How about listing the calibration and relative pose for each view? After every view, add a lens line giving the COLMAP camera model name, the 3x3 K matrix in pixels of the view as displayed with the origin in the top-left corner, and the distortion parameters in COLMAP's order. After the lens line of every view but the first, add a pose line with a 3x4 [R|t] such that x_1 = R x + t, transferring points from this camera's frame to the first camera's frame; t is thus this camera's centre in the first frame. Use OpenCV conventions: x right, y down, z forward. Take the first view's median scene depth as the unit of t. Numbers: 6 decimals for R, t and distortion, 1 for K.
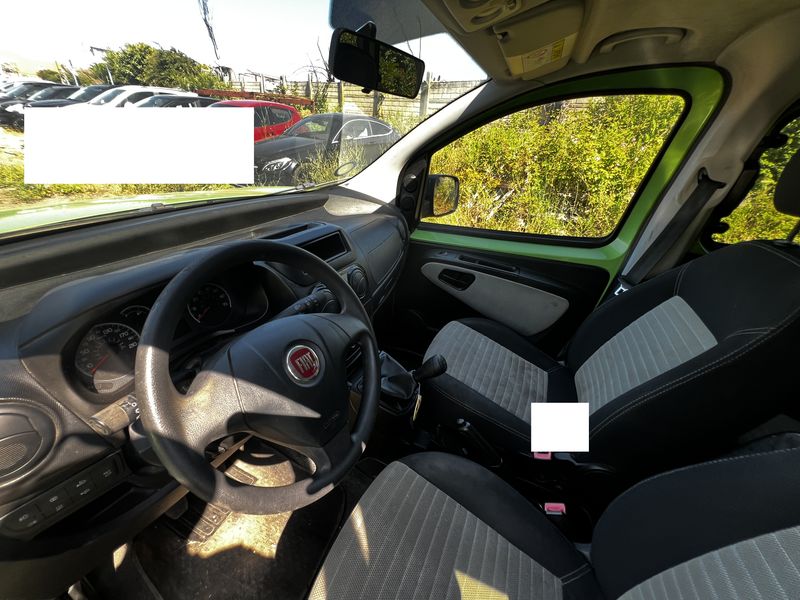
lens RADIAL K [[319.9, 0, 396.1], [0, 319.9, 295.5], [0, 0, 1]] dist [-0.000708, -0.000984]
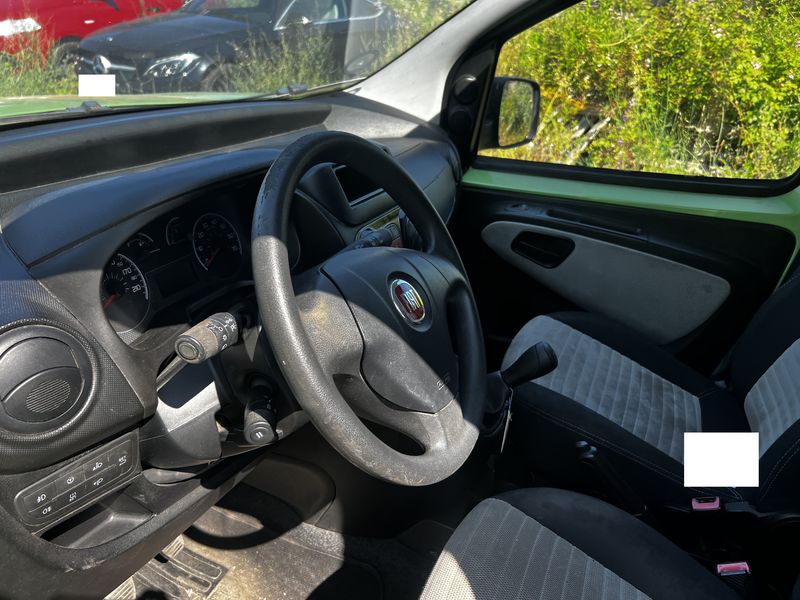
lens RADIAL K [[612.5, 0, 399.8], [0, 612.5, 298.8], [0, 0, 1]] dist [0.021242, -0.012812]
pose [[0.999029, 0.006674, 0.043544, -0.124873], [-0.004889, 0.999149, -0.040965, 0.088729], [-0.043780, 0.040713, 0.998211, -0.127743]]
